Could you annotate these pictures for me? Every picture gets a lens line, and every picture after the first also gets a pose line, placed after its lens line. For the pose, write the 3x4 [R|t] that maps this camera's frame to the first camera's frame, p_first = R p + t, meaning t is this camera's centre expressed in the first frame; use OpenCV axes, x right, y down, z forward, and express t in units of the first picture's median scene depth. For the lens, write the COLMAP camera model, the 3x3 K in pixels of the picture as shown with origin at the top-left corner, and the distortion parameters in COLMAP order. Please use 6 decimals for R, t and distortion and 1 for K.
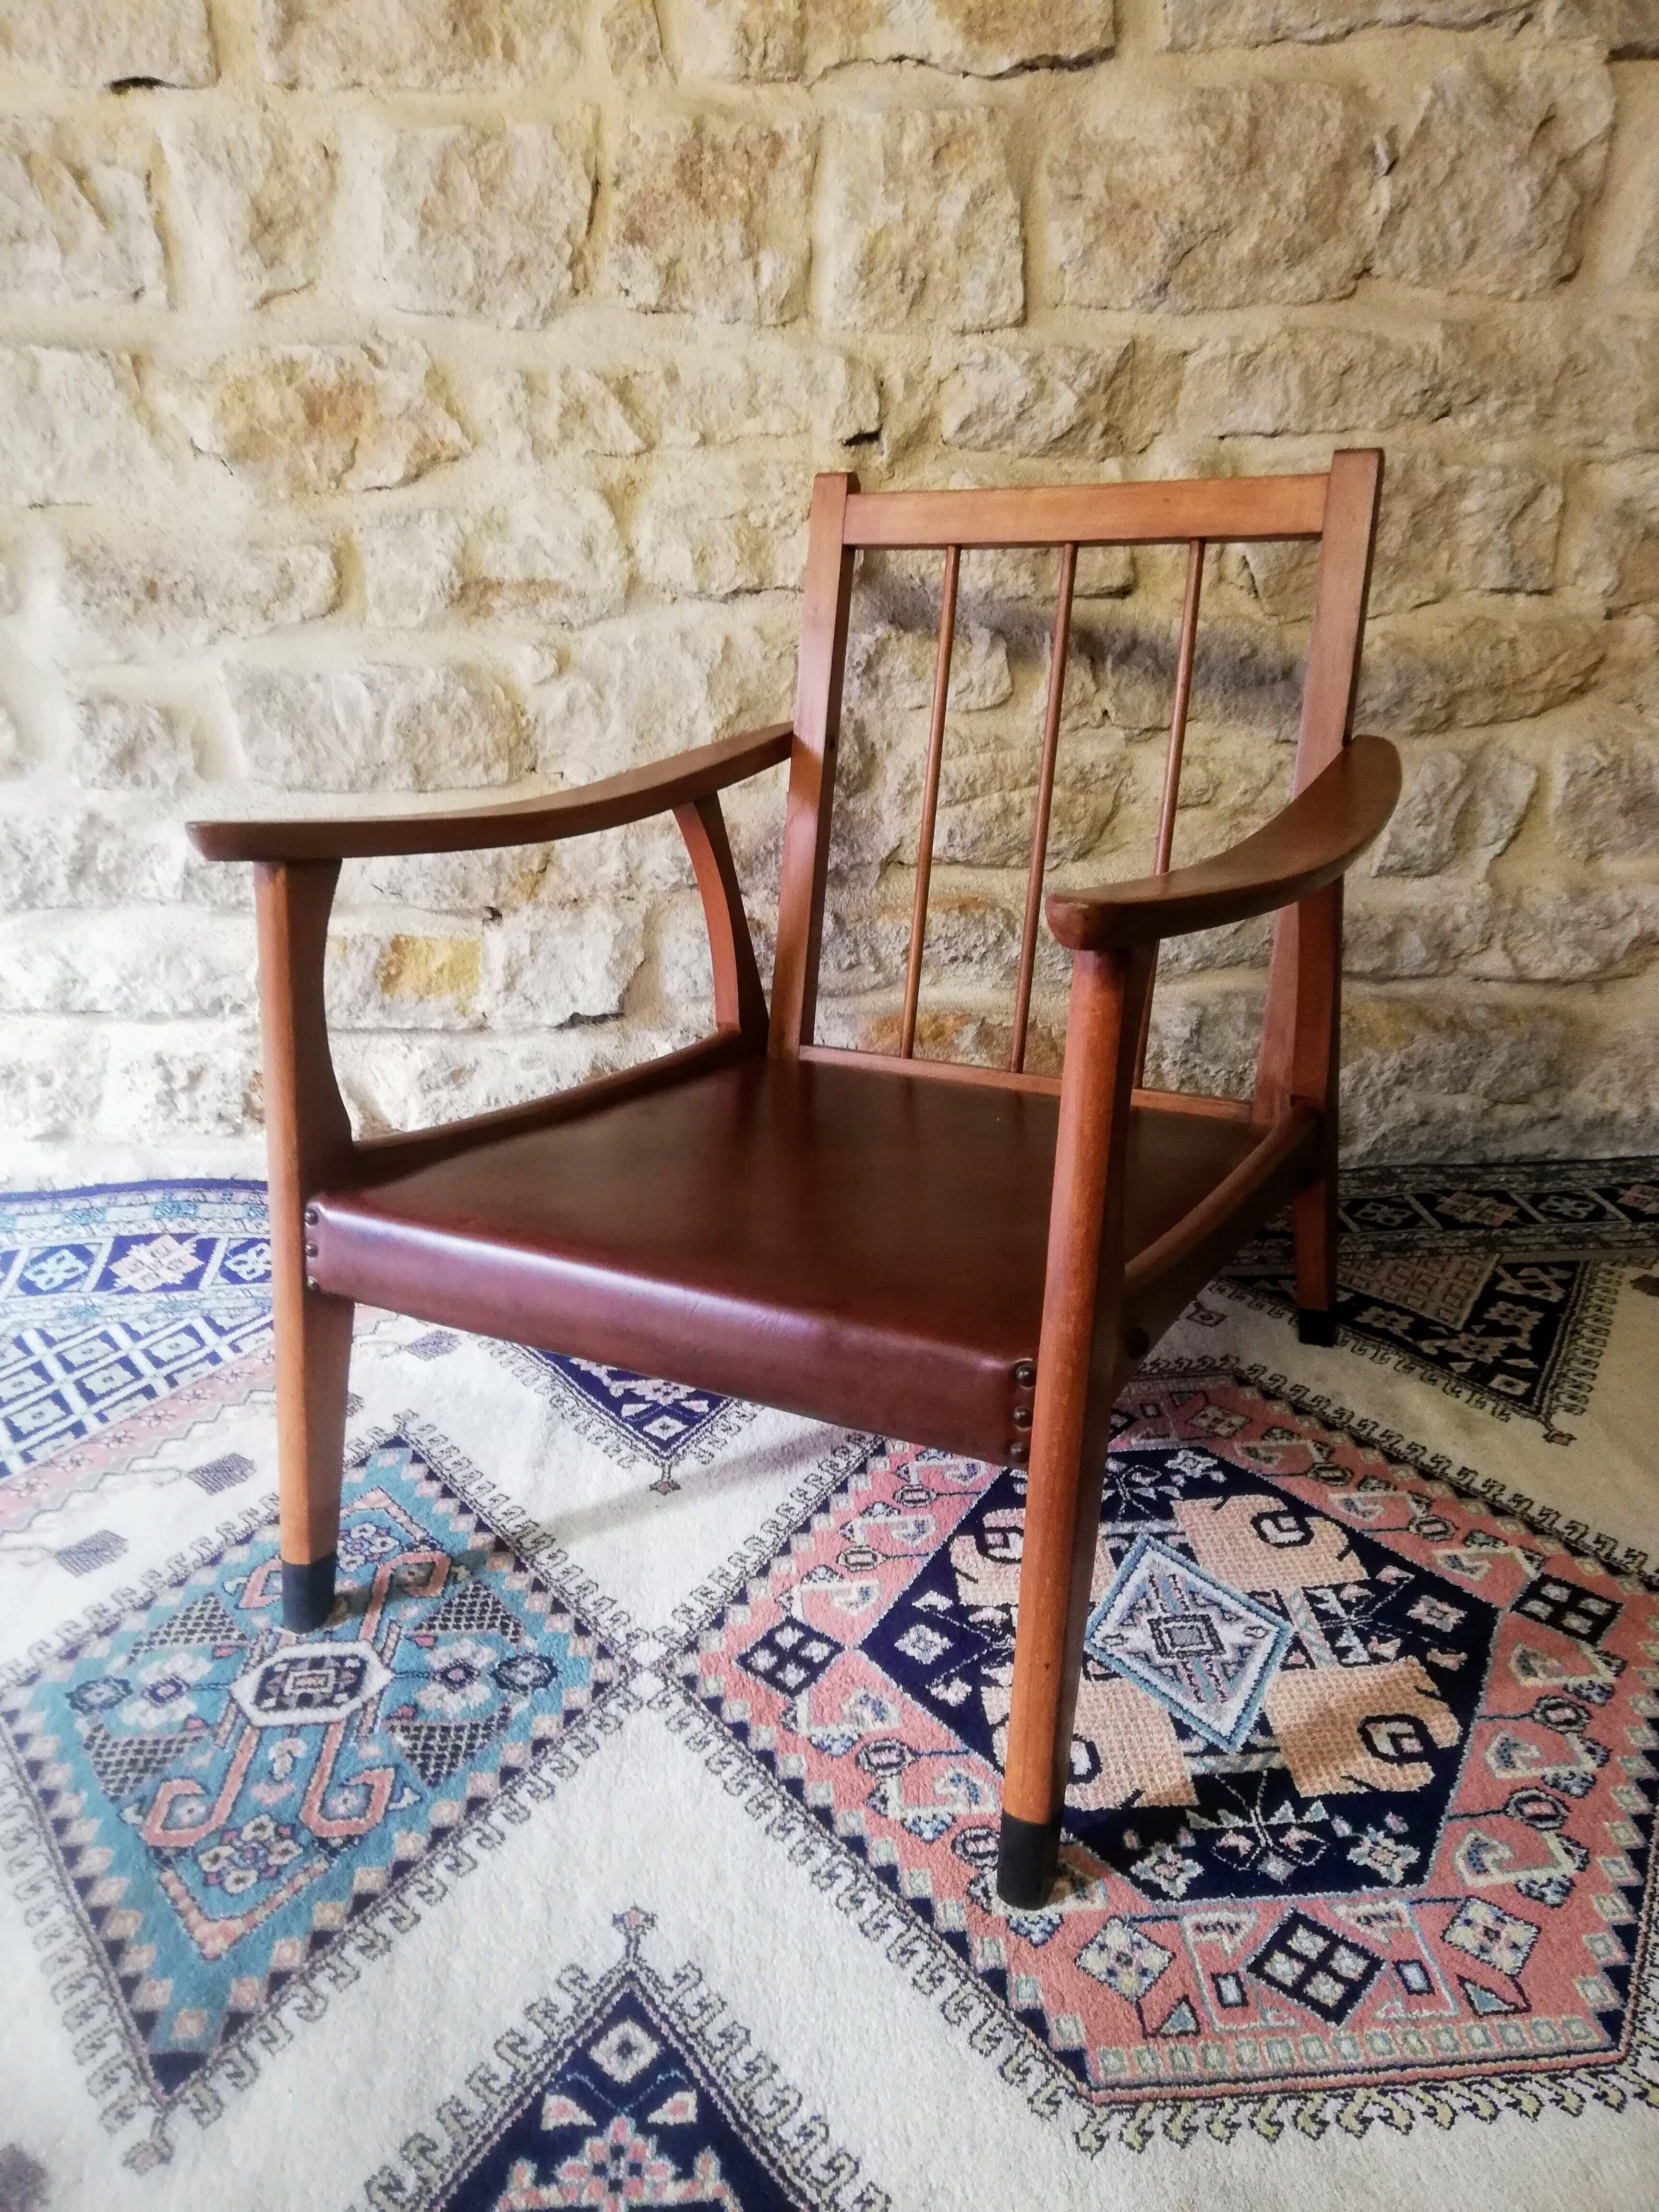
lens RADIAL K [[1712.8, 0, 835.3], [0, 1712.8, 1122.2], [0, 0, 1]] dist [0.043504, -0.075054]
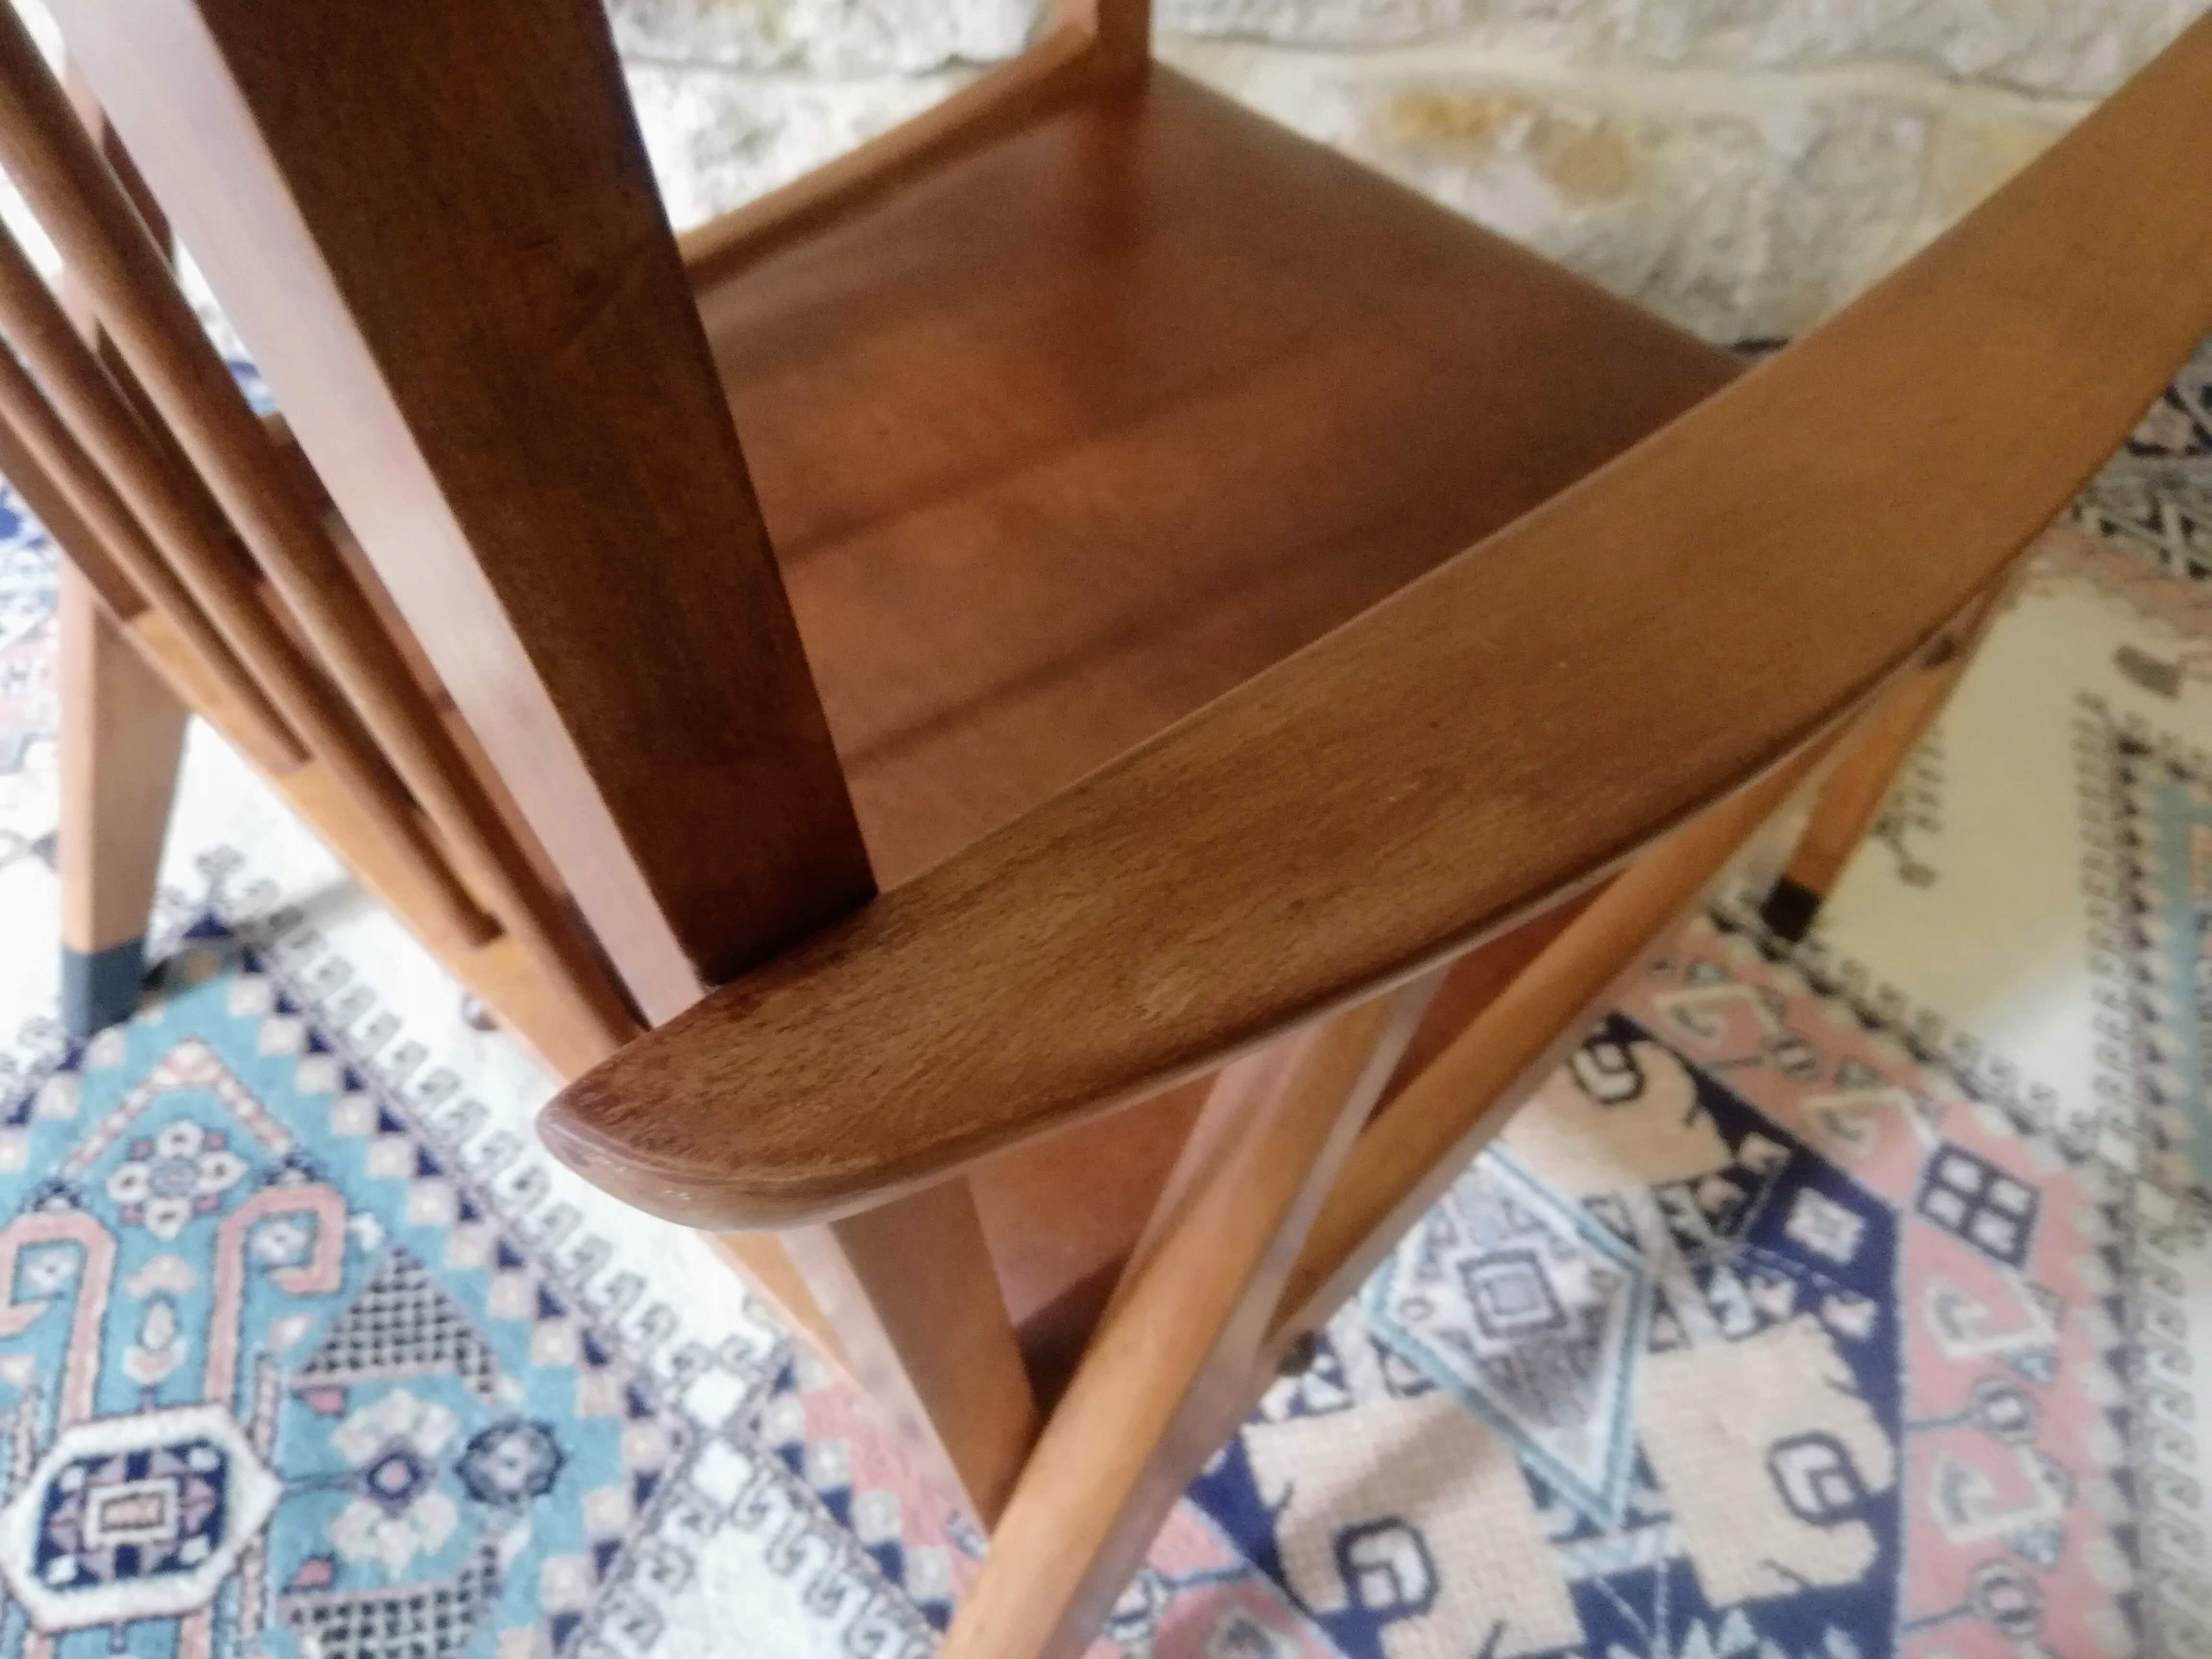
lens RADIAL K [[1748.5, 0, 1129.1], [0, 1748.5, 872.8], [0, 0, 1]] dist [0.009489, -0.058178]
pose [[0.975985, -0.012180, 0.217498, -0.255067], [-0.089038, 0.888921, 0.449323, -0.098398], [-0.198811, -0.457898, 0.866489, 0.334704]]
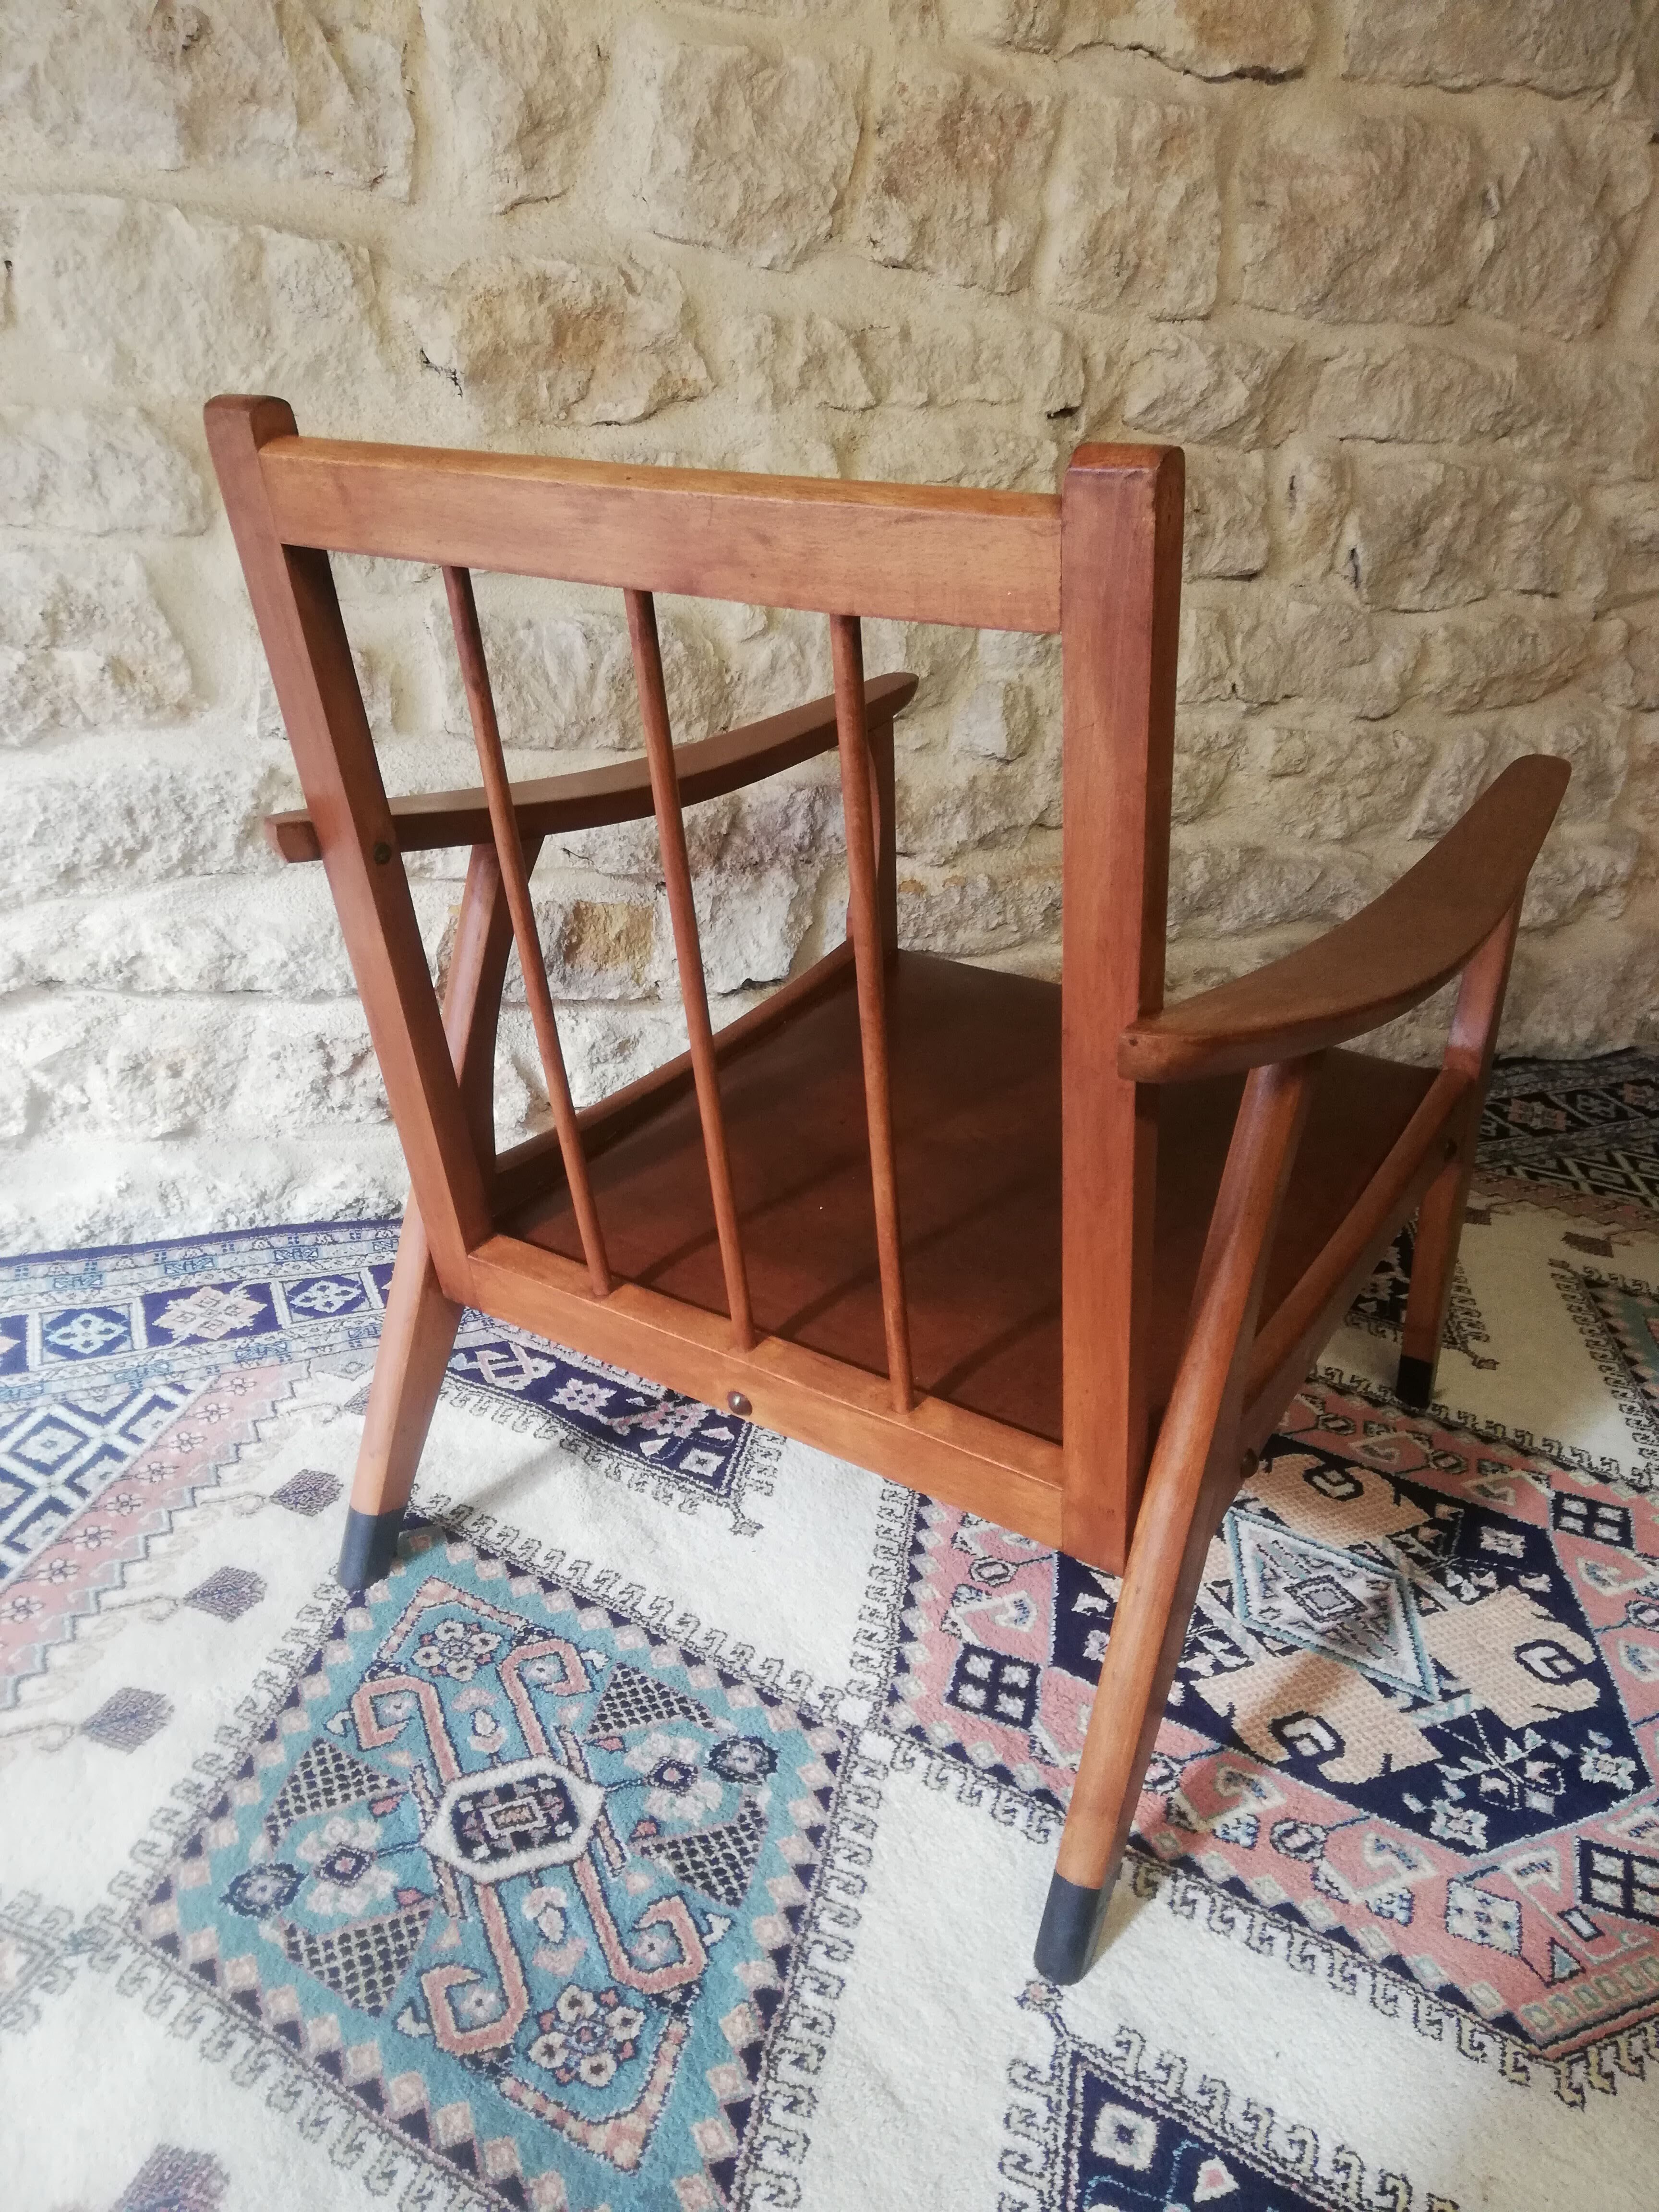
lens RADIAL K [[1712.8, 0, 852.2], [0, 1712.8, 1124.1], [0, 0, 1]] dist [0.043504, -0.075054]
pose [[0.938349, -0.053872, 0.341467, -0.478252], [0.039751, 0.998045, 0.048221, -0.028154], [-0.343397, -0.031675, 0.938656, 0.065165]]
